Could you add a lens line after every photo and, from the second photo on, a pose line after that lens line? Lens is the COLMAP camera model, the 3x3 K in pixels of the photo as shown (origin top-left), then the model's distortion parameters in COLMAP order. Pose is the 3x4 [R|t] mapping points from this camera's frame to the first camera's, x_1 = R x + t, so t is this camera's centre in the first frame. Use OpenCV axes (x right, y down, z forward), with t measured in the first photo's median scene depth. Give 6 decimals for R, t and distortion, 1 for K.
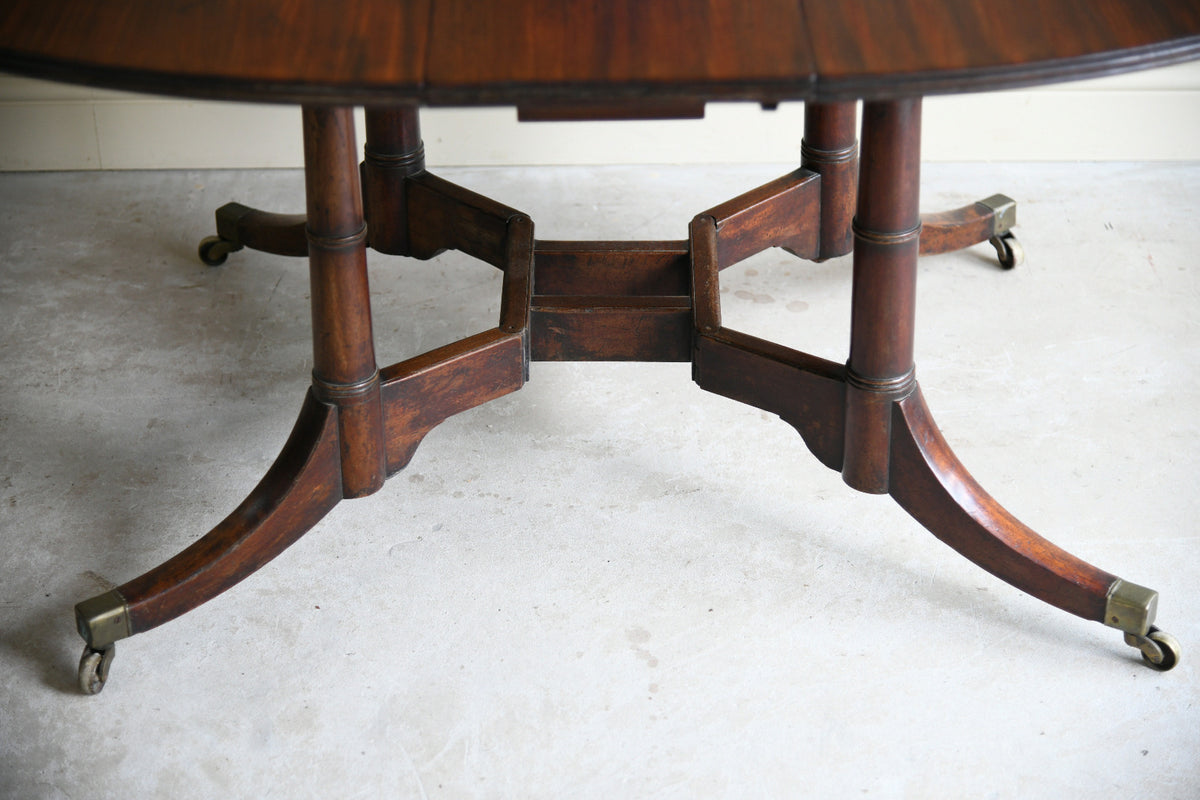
lens RADIAL K [[2440.6, 0, 606.6], [0, 2440.6, 391.5], [0, 0, 1]] dist [-0.000566, 0.000000]
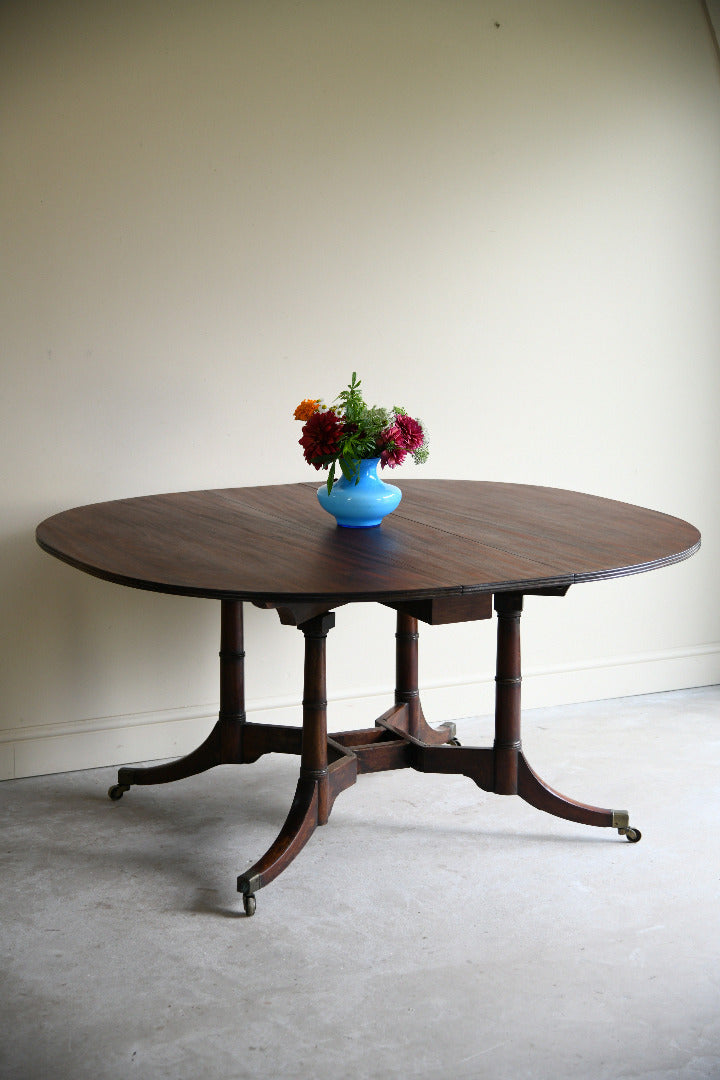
lens RADIAL K [[1916.7, 0, 366.4], [0, 1916.7, 544.5], [0, 0, 1]] dist [-0.000351, 0.000000]
pose [[0.887484, -0.067744, 0.455832, -0.831349], [0.224286, 0.927578, -0.298822, 0.331499], [-0.402576, 0.367436, 0.838405, -0.605006]]
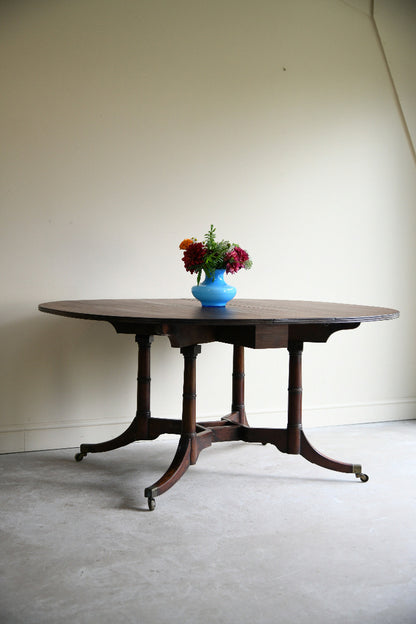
lens RADIAL K [[890.7, 0, 209.1], [0, 890.7, 310.9], [0, 0, 1]] dist [-0.024682, 0.000000]
pose [[0.886821, -0.002496, 0.462106, -0.735653], [0.217772, 0.884243, -0.413147, 0.419985], [-0.407582, 0.467021, 0.784709, -0.301160]]
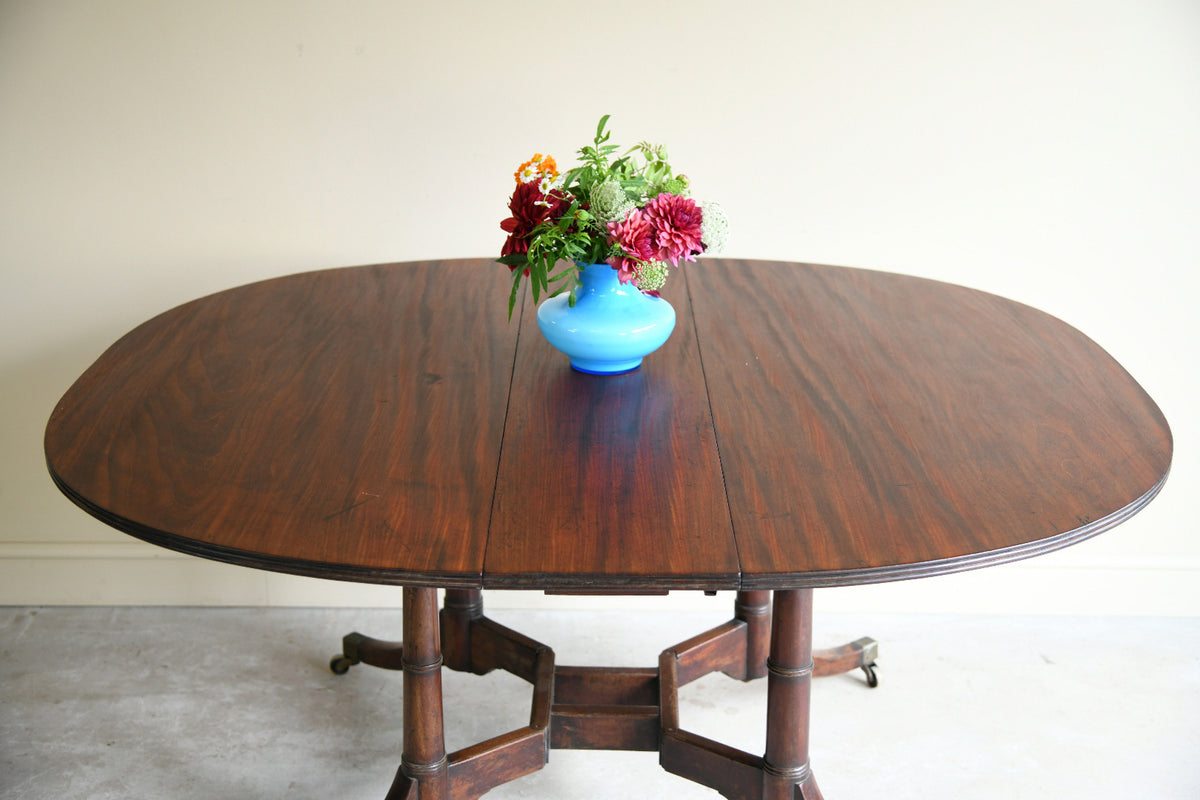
lens RADIAL K [[1635.3, 0, 607.2], [0, 1635.3, 391.8], [0, 0, 1]] dist [-0.017926, 0.000000]
pose [[0.999820, 0.018776, -0.002821, 0.002188], [-0.018949, 0.977498, -0.210091, -0.016798], [-0.001187, 0.210106, 0.977678, -0.012387]]
